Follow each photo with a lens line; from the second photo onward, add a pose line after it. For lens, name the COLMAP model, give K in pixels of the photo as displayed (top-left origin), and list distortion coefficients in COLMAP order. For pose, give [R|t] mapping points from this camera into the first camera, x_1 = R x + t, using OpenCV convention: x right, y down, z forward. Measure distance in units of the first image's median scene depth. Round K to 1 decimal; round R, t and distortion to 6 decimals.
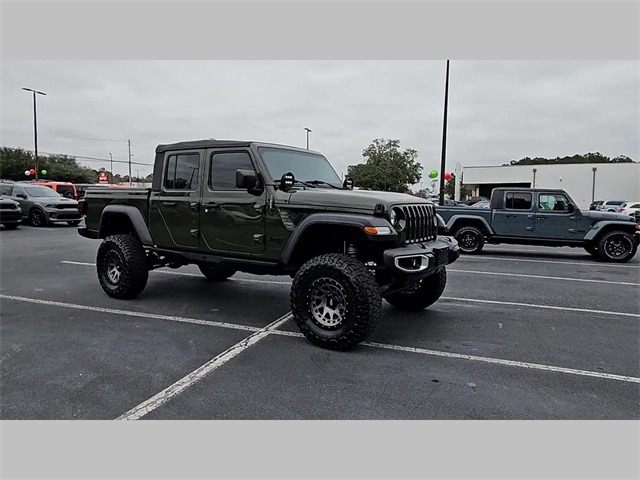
lens RADIAL K [[438.5, 0, 315.9], [0, 438.5, 239.4], [0, 0, 1]] dist [0.011314, -0.008337]
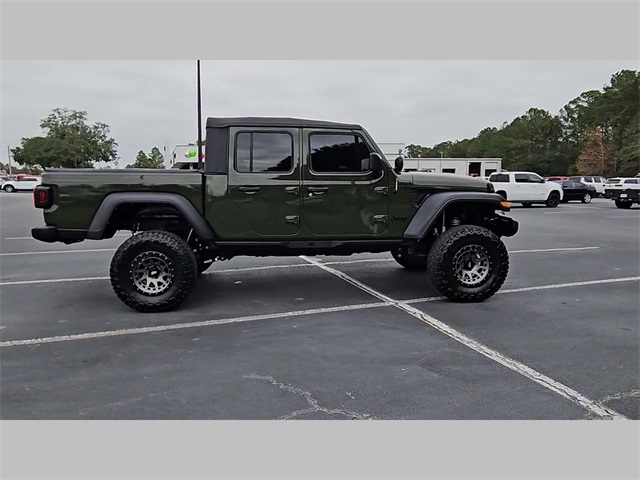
lens RADIAL K [[438.5, 0, 313.8], [0, 438.5, 236.1], [0, 0, 1]] dist [0.011314, -0.008337]
pose [[0.767329, -0.096547, 0.633944, -0.747710], [0.069924, 0.995304, 0.066944, -0.034859], [-0.637430, -0.007040, 0.770476, 0.231996]]
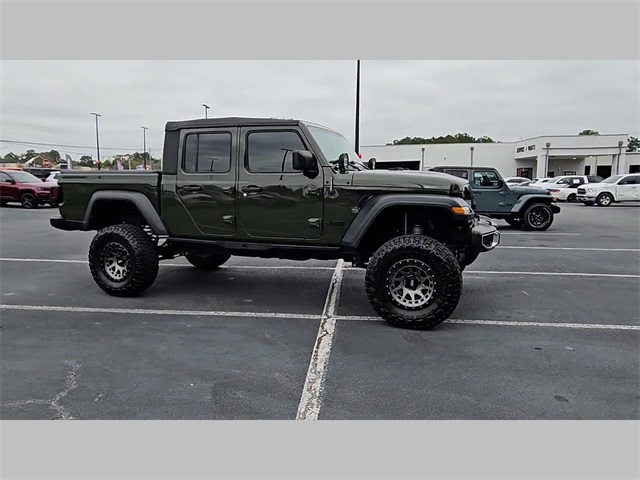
lens RADIAL K [[438.5, 0, 313.4], [0, 438.5, 235.8], [0, 0, 1]] dist [0.011314, -0.008337]
pose [[0.970080, -0.046845, 0.238225, -0.292897], [0.037559, 0.998353, 0.043375, -0.012284], [-0.239865, -0.033129, 0.970241, 0.056626]]
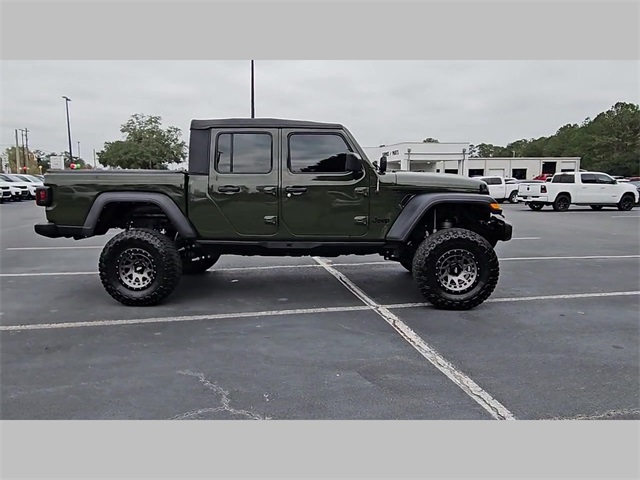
lens RADIAL K [[438.5, 0, 313.6], [0, 438.5, 237.5], [0, 0, 1]] dist [0.011314, -0.008337]
pose [[0.854126, -0.081648, 0.513617, -0.610865], [0.059886, 0.996471, 0.058819, -0.023619], [-0.516606, -0.019480, 0.856001, 0.142186]]
